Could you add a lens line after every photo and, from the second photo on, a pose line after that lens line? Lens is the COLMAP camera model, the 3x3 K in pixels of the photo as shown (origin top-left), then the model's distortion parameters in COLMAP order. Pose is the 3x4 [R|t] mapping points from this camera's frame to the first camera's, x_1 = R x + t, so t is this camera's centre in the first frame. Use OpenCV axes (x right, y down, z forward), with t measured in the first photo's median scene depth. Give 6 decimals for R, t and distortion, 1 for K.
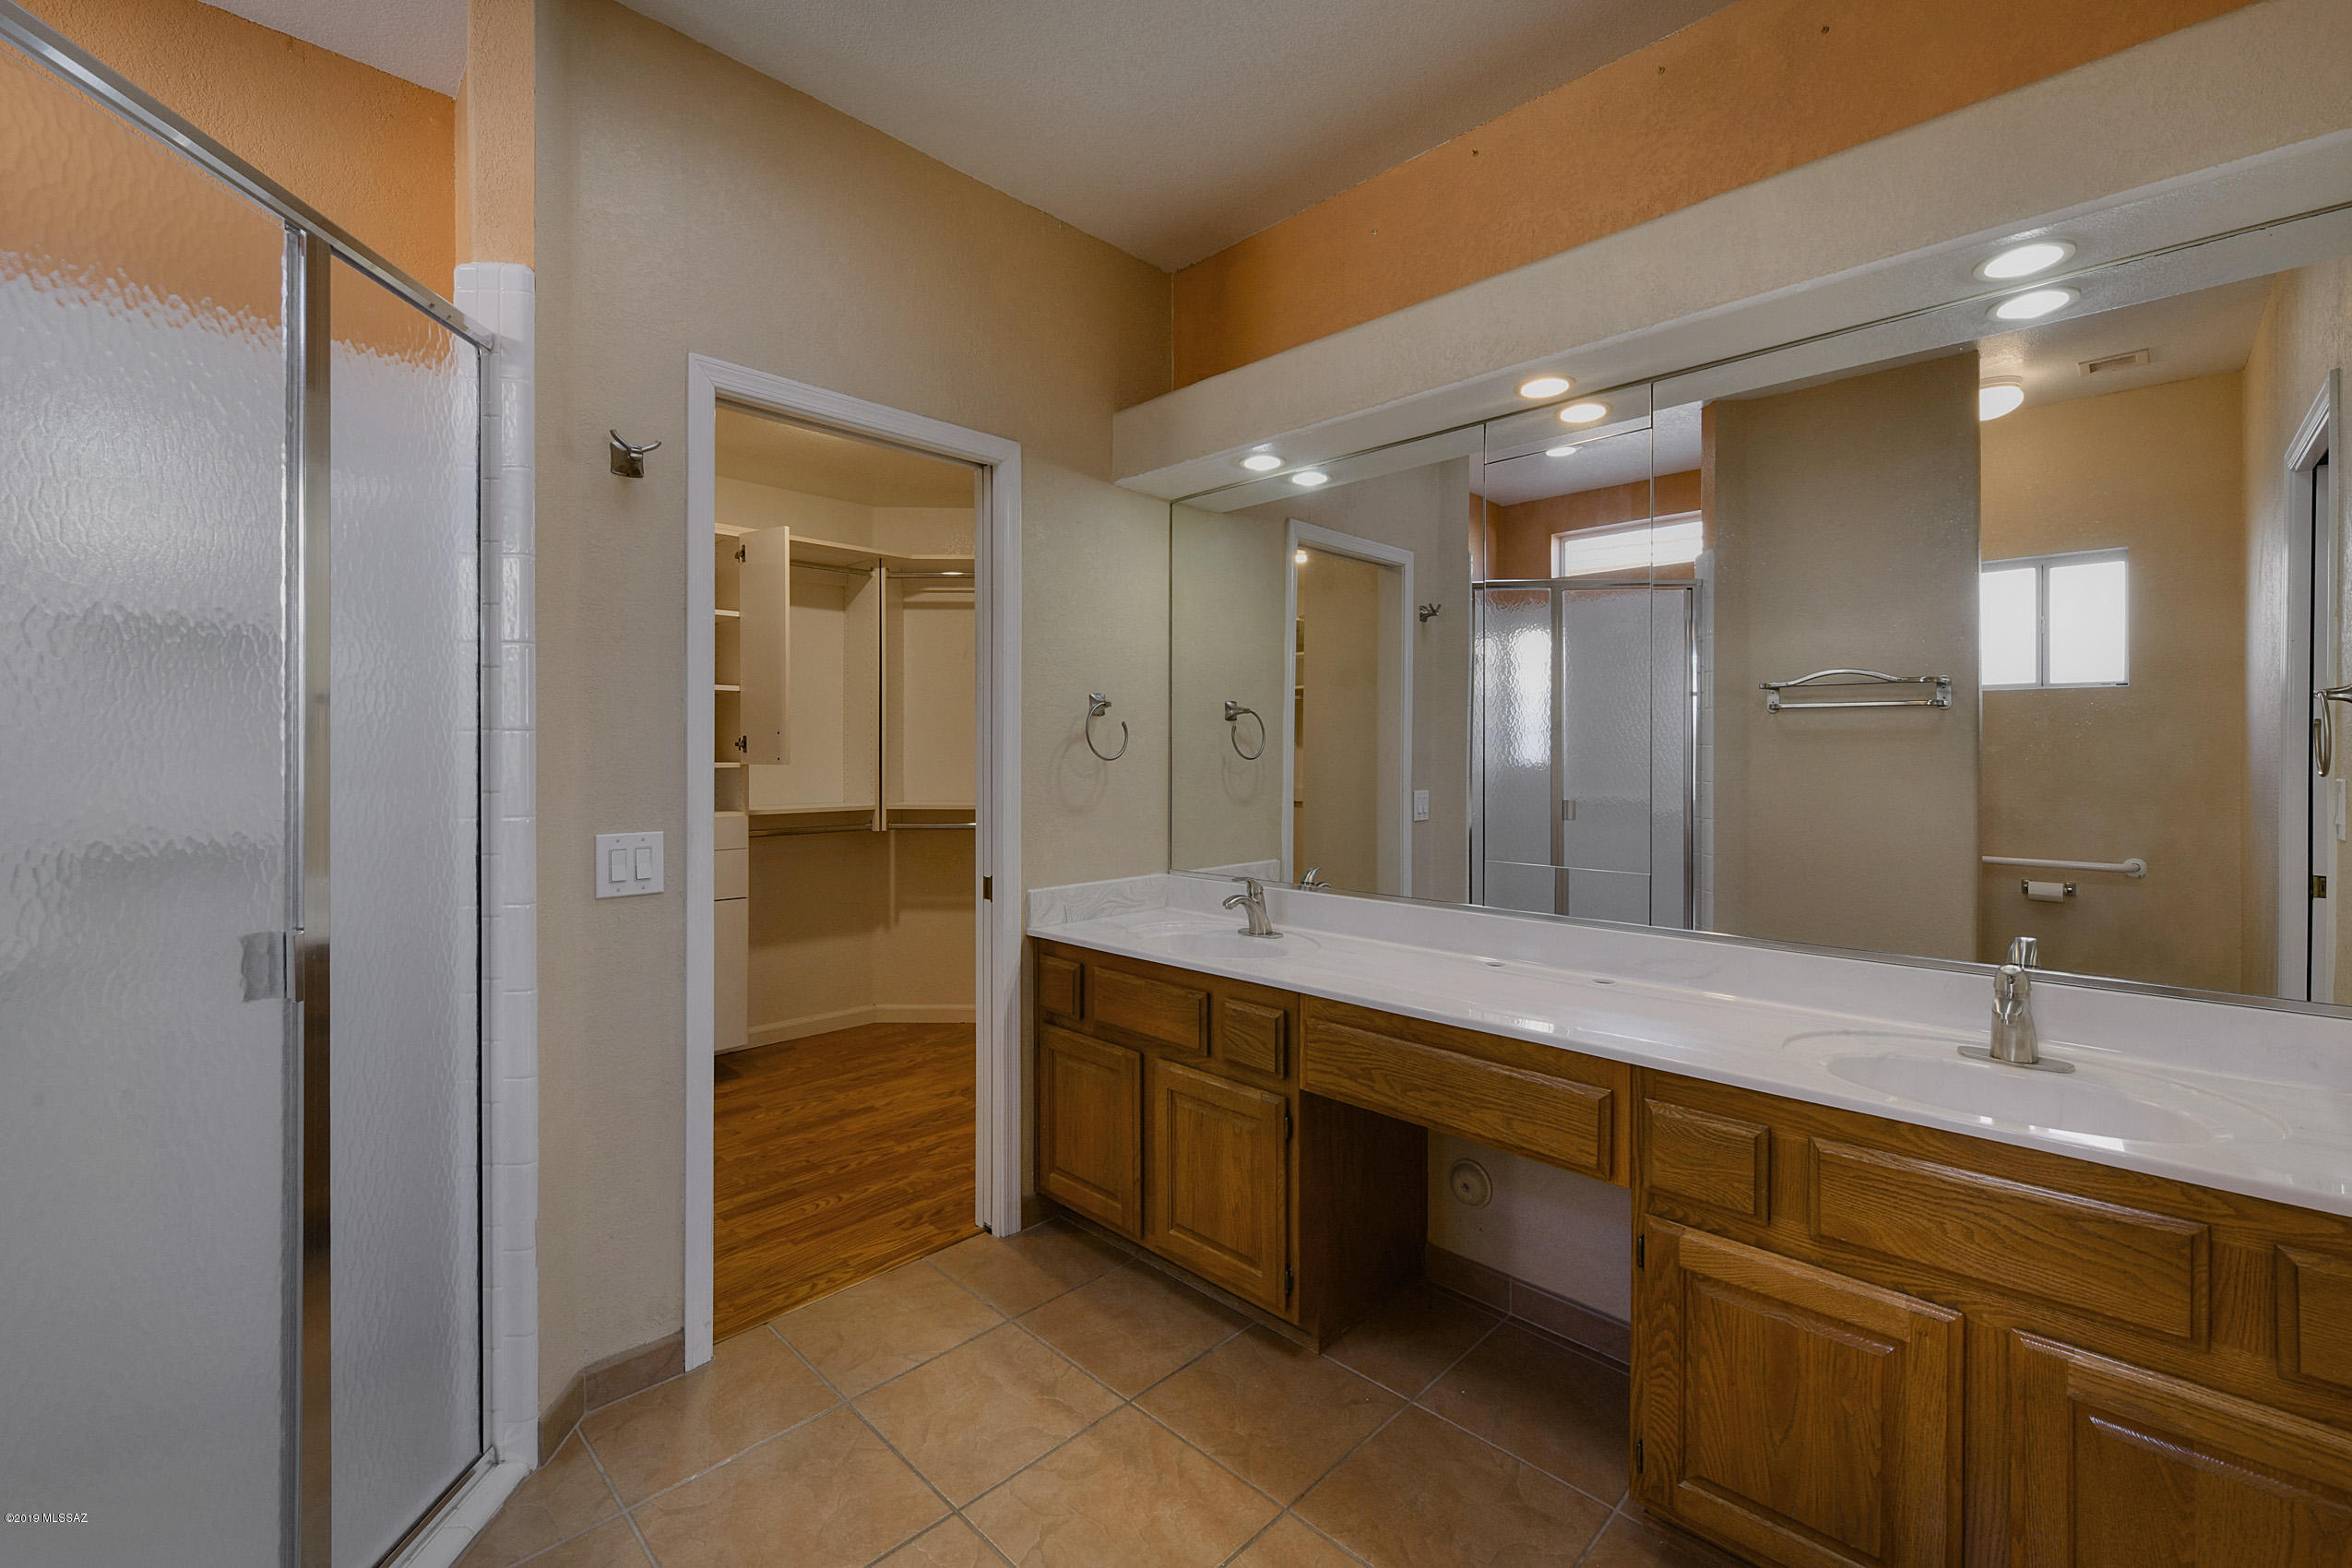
lens RADIAL K [[976.1, 0, 1198.0], [0, 976.1, 776.0], [0, 0, 1]] dist [-0.001360, -0.000539]
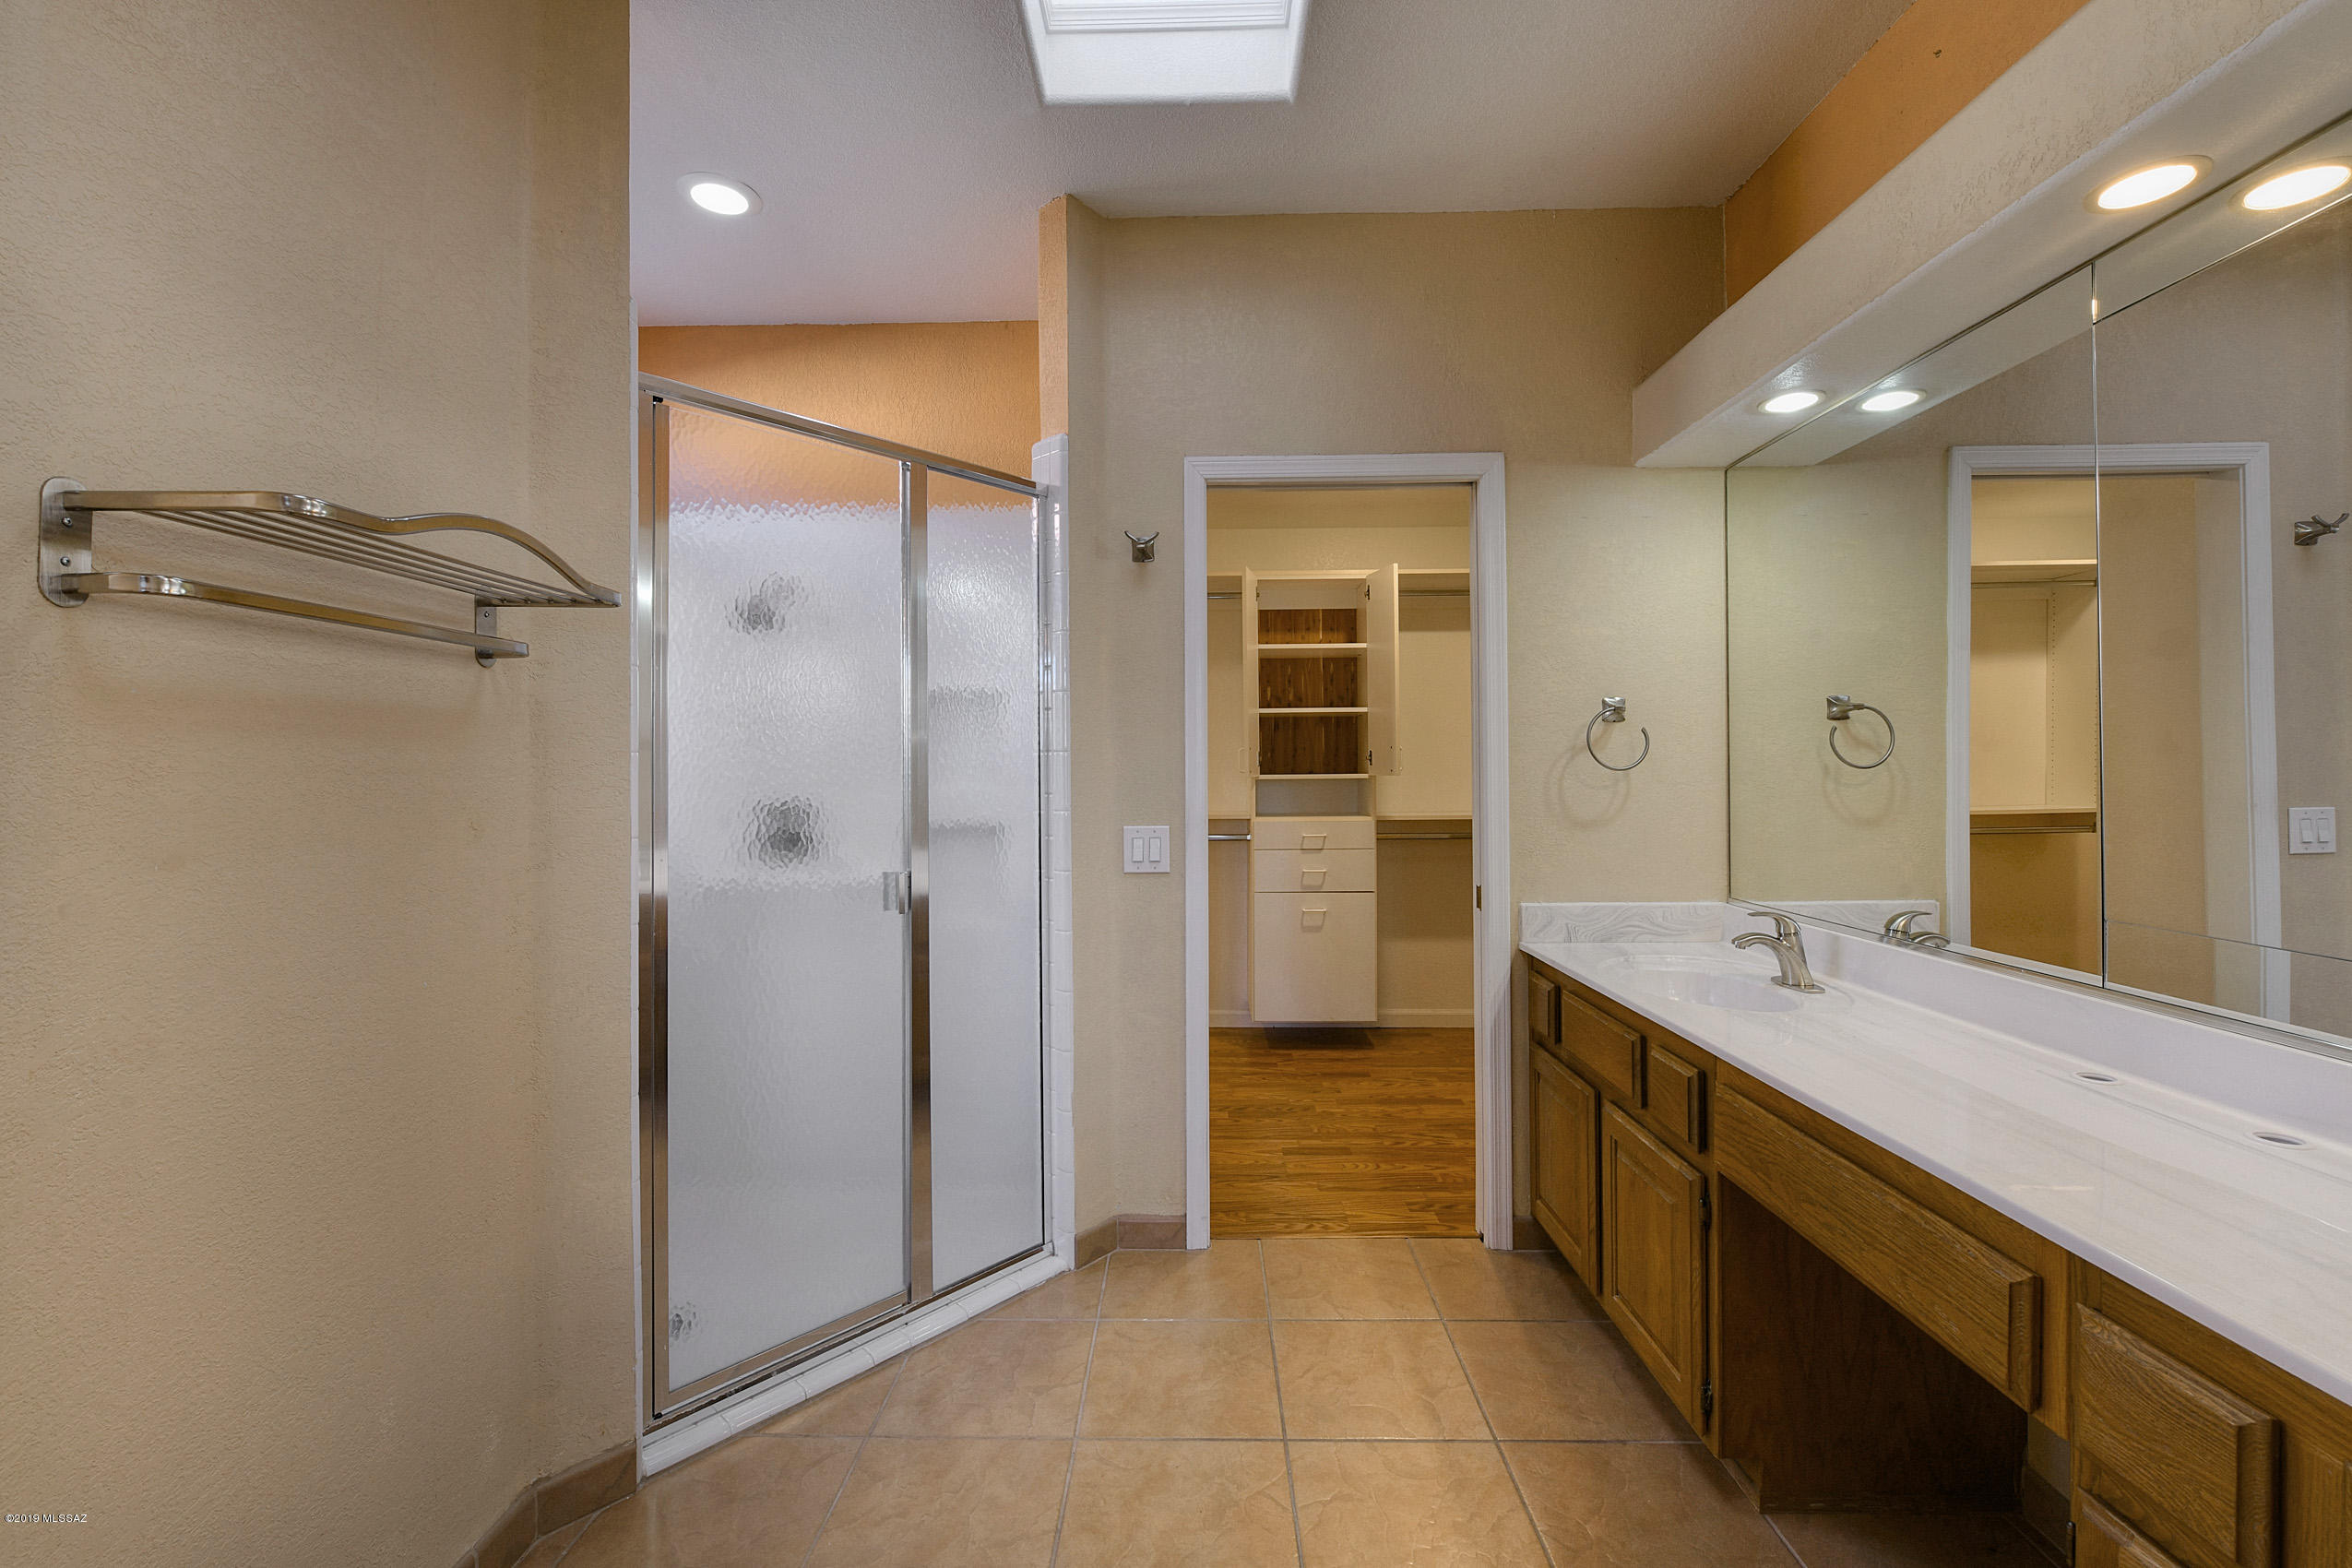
lens RADIAL K [[976.1, 0, 1203.1], [0, 976.1, 773.5], [0, 0, 1]] dist [-0.001360, -0.000539]
pose [[0.691040, -0.001906, -0.722814, 0.324636], [-0.007747, 0.999920, -0.010043, -0.000590], [0.722775, 0.012539, 0.690970, 0.094647]]
